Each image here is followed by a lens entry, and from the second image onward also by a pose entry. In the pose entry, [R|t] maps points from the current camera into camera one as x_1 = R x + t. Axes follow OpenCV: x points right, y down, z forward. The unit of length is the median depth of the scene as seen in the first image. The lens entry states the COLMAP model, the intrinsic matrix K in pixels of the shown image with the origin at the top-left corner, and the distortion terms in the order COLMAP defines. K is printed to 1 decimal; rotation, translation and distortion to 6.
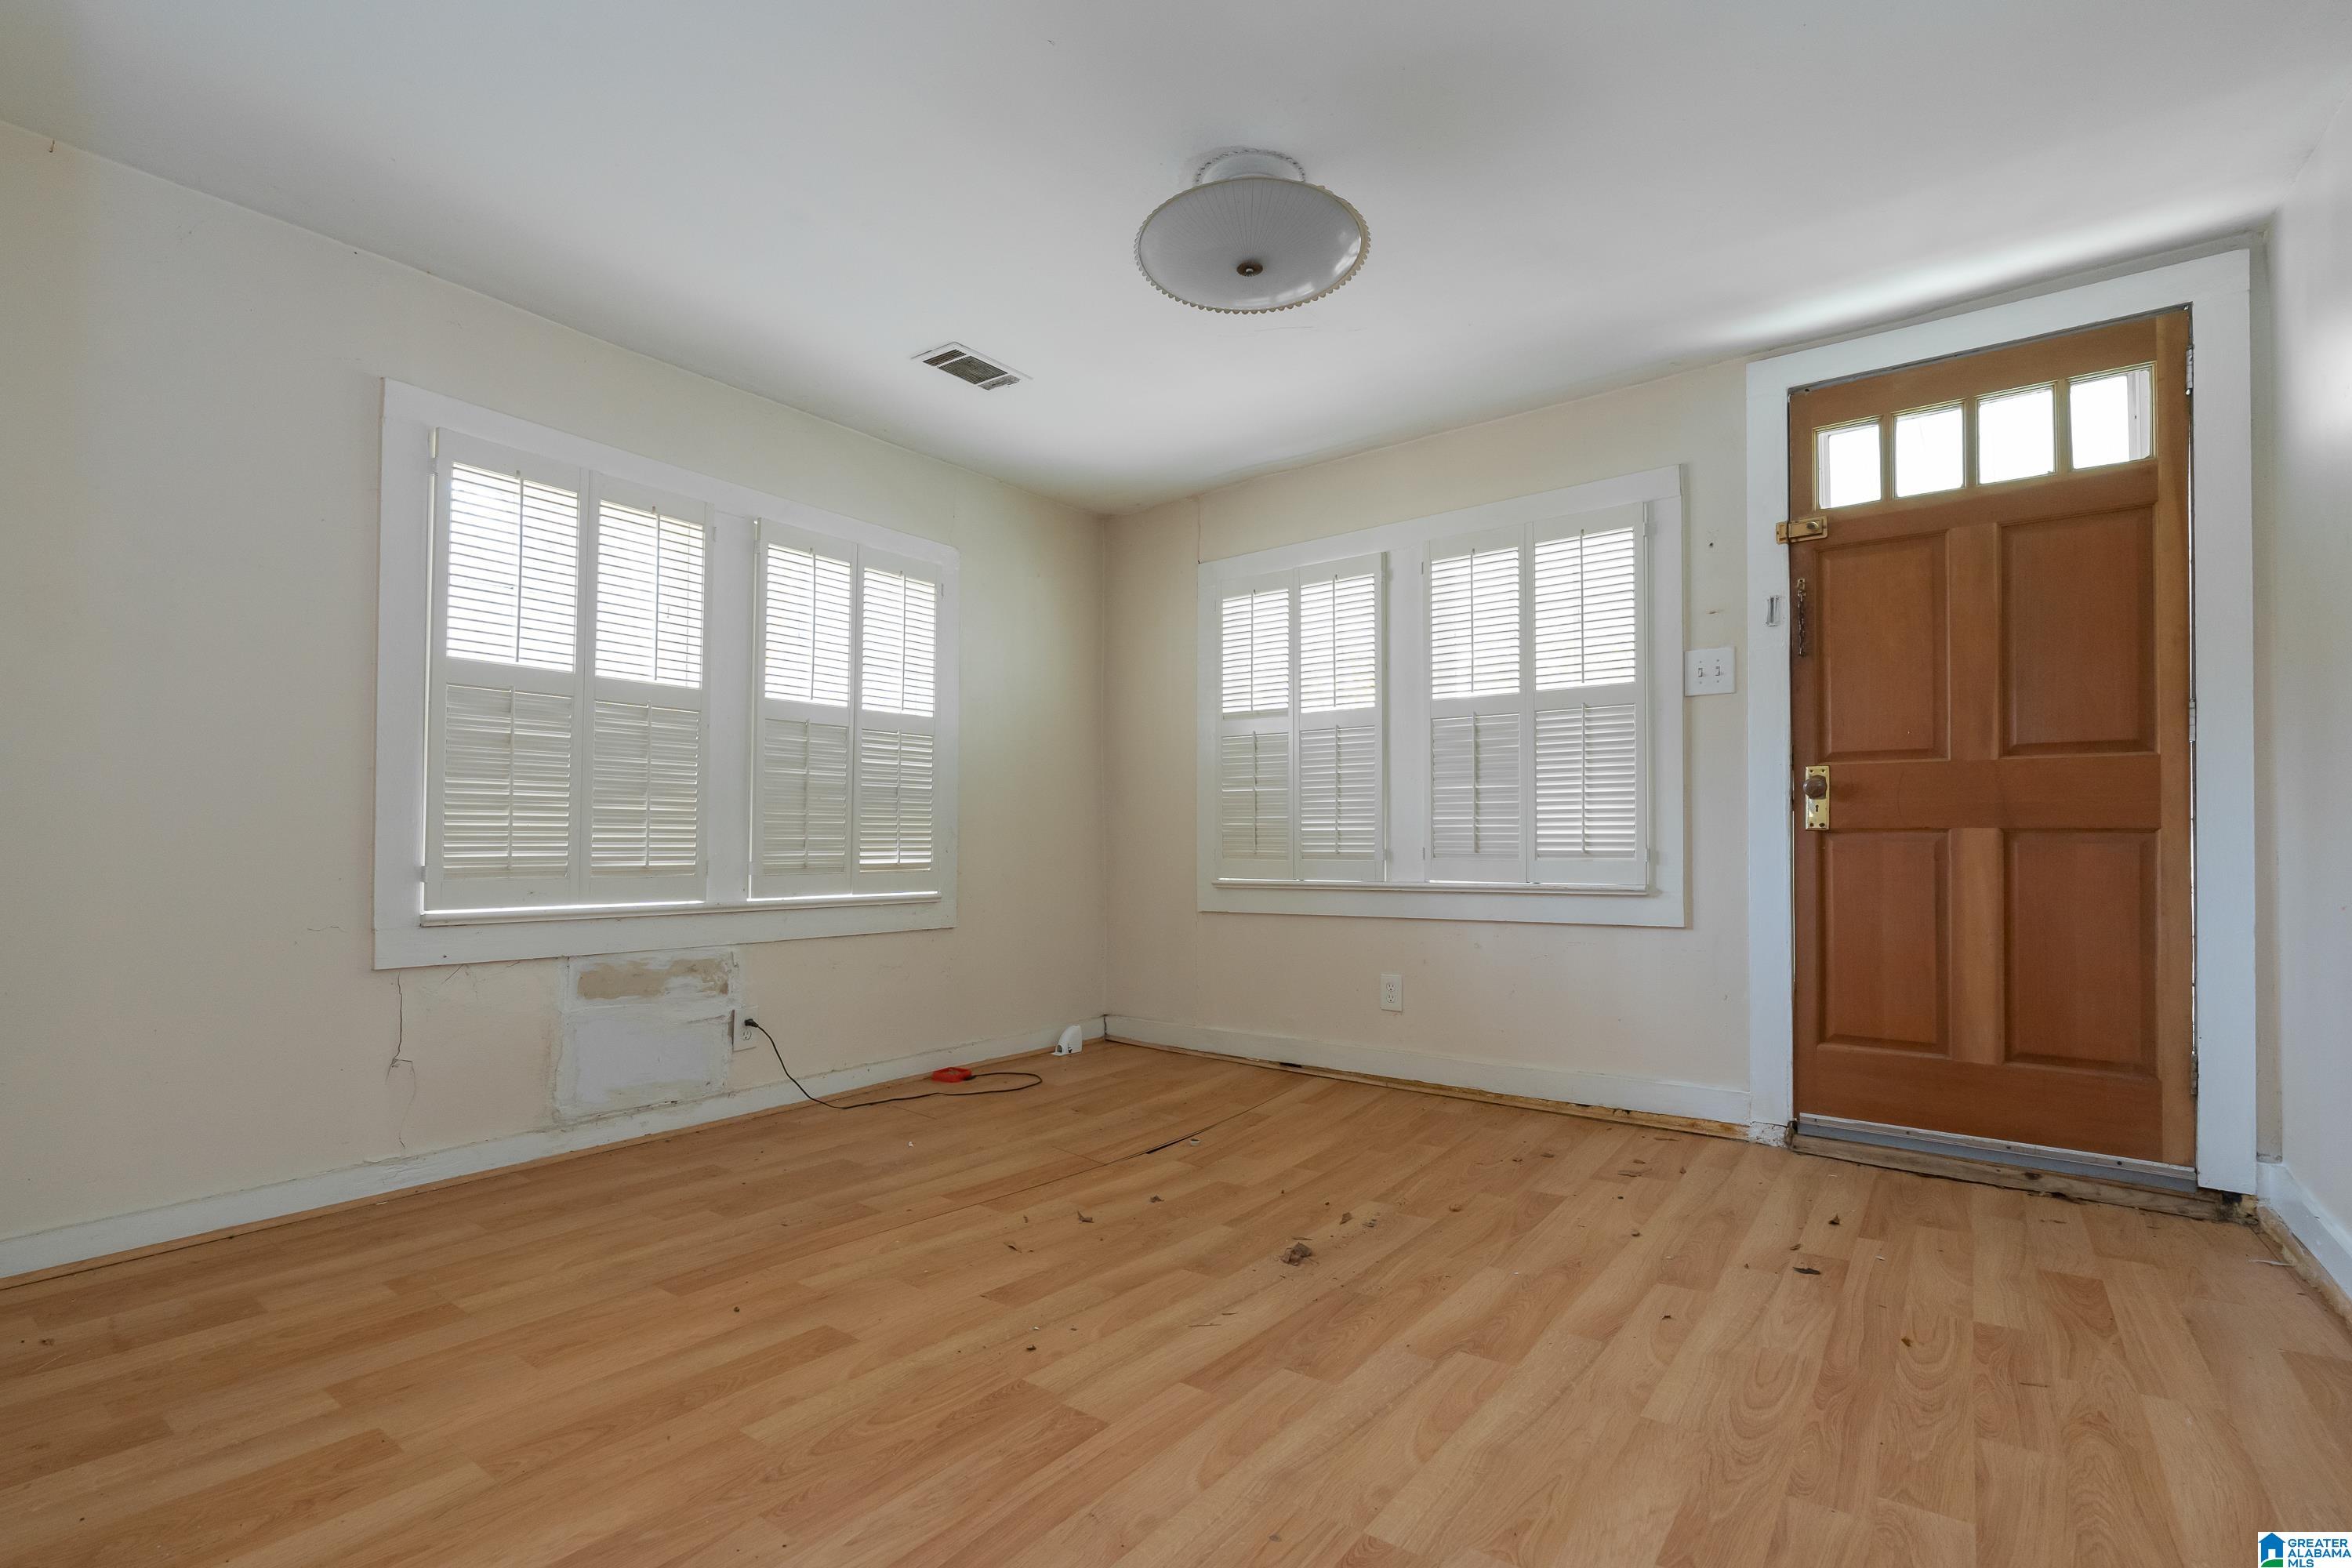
lens RADIAL K [[1113.8, 0, 1183.8], [0, 1113.8, 821.5], [0, 0, 1]] dist [-0.043289, 0.001035]
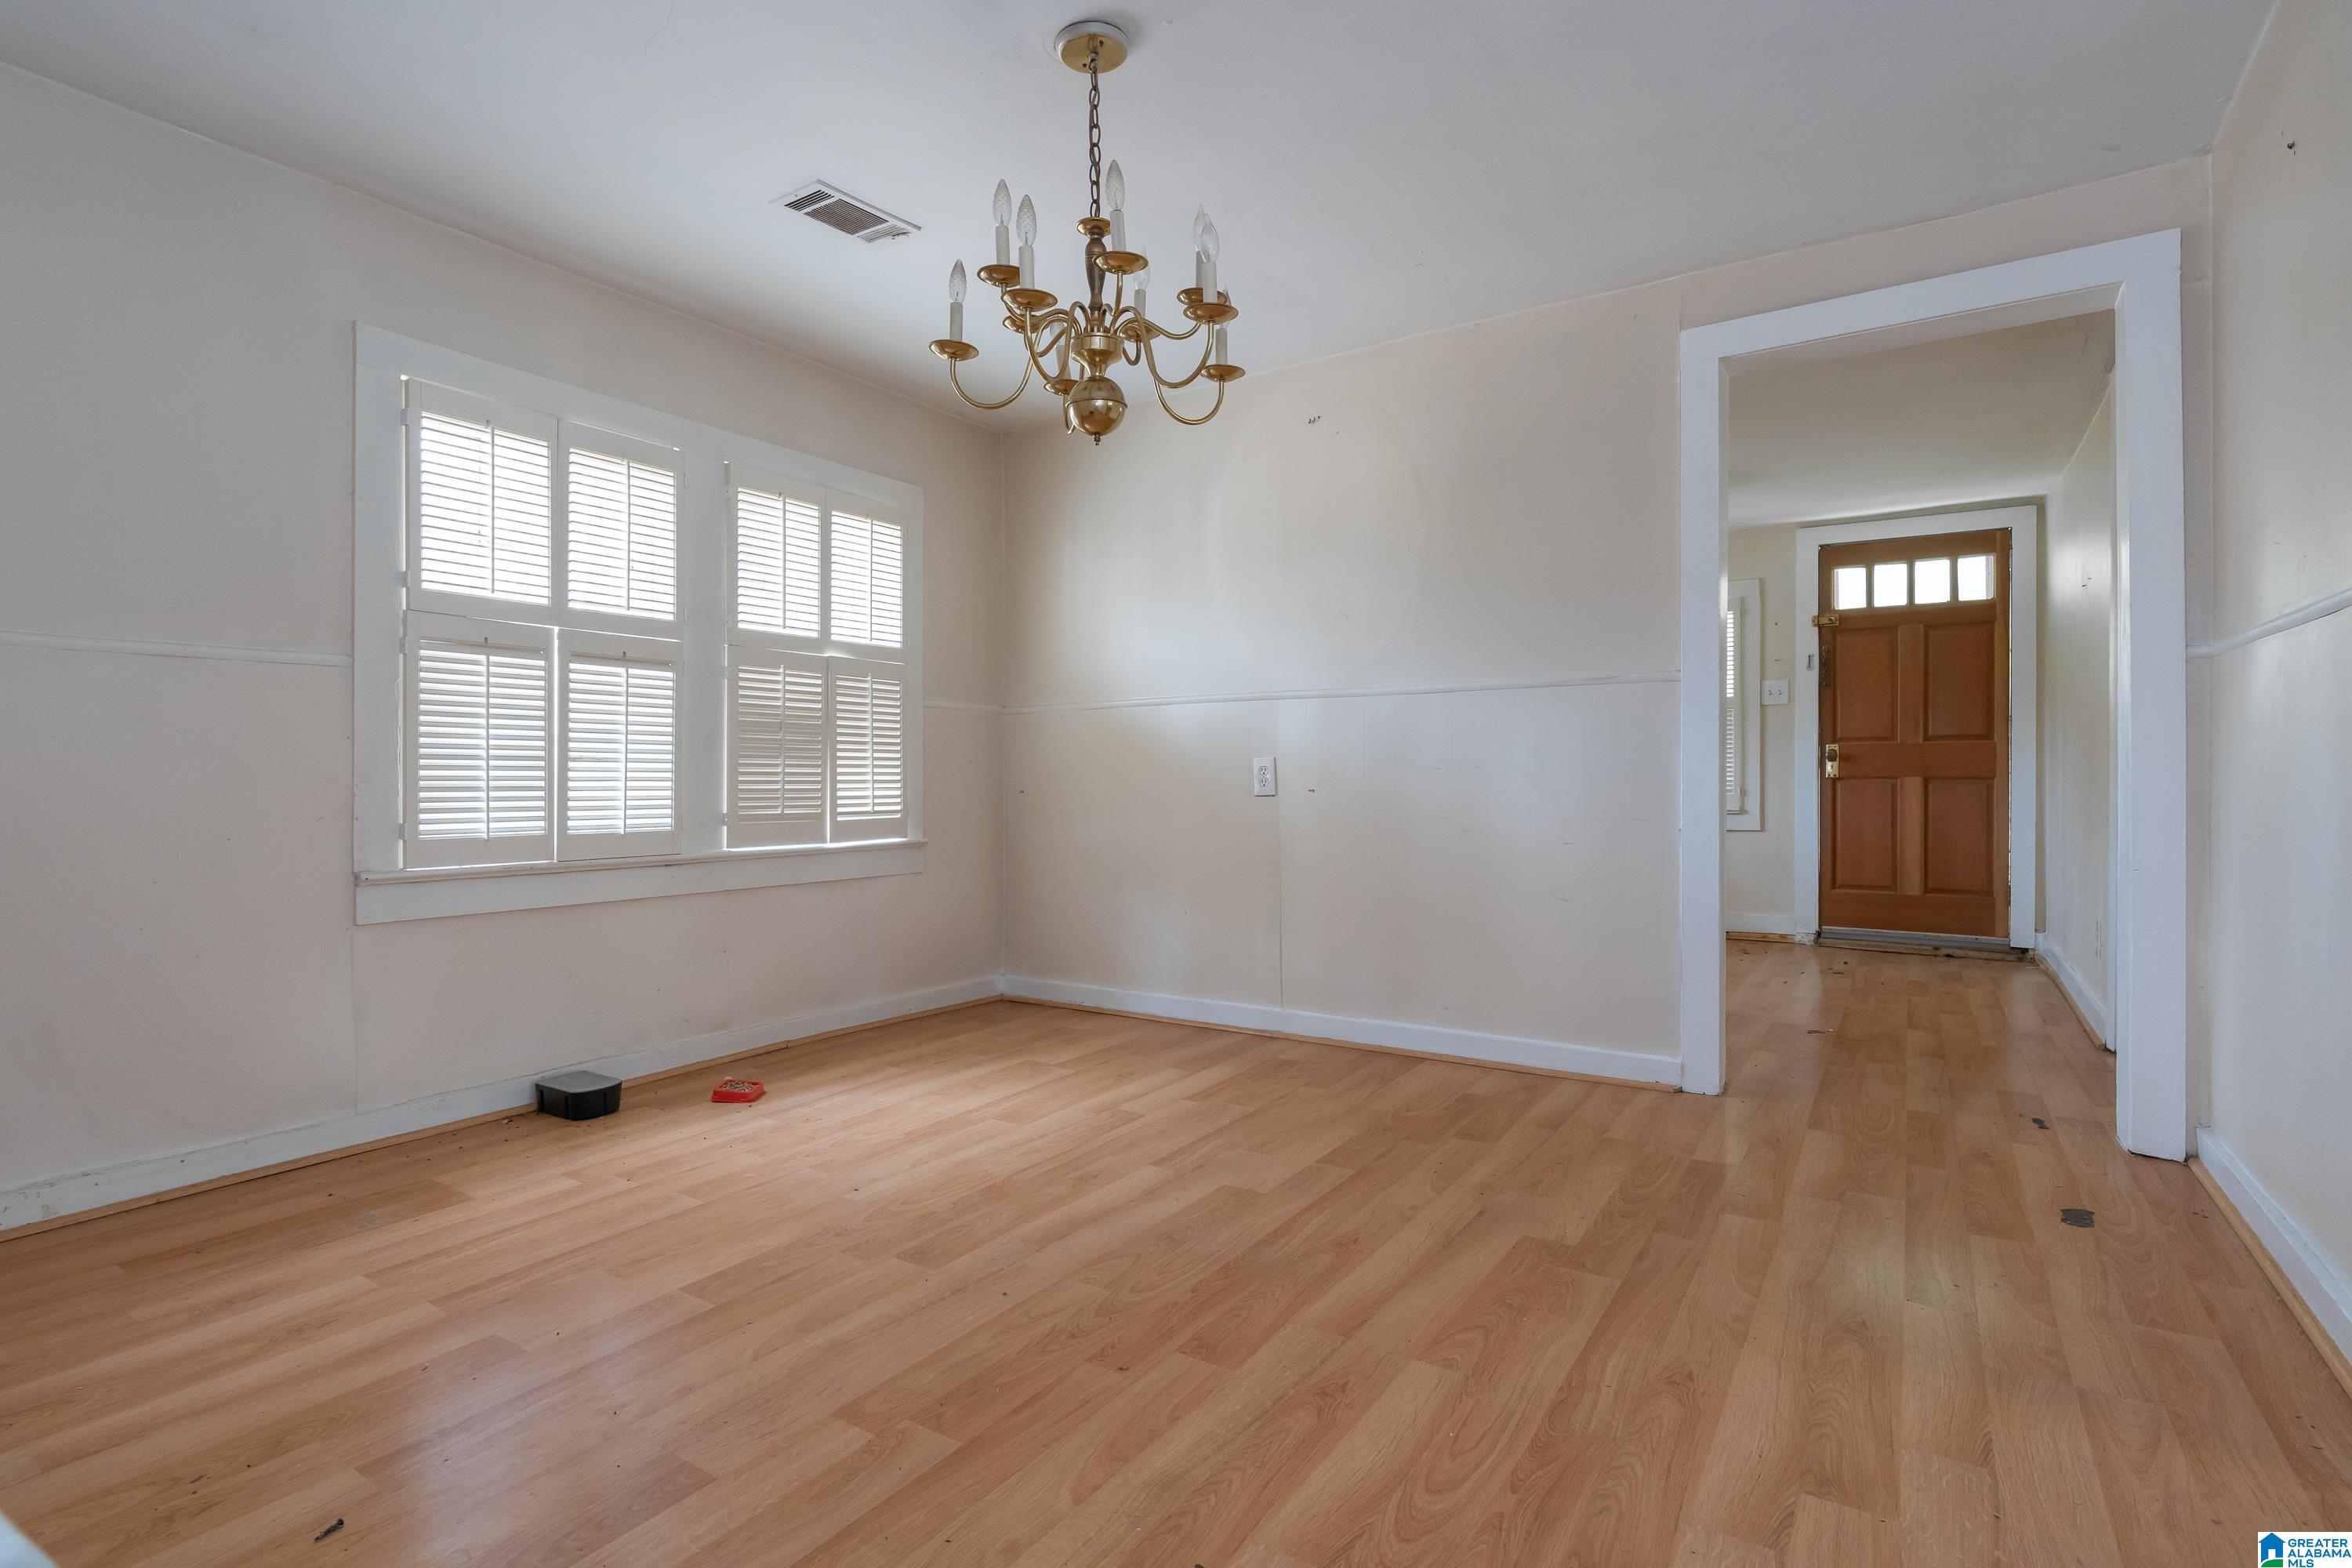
lens RADIAL K [[1101.8, 0, 1169.1], [0, 1101.8, 791.0], [0, 0, 1]] dist [-0.076762, -0.000201]
pose [[0.999850, -0.007466, 0.015605, -0.629377], [0.007043, 0.999611, 0.027001, -0.028980], [-0.015801, -0.026887, 0.999514, -0.874582]]
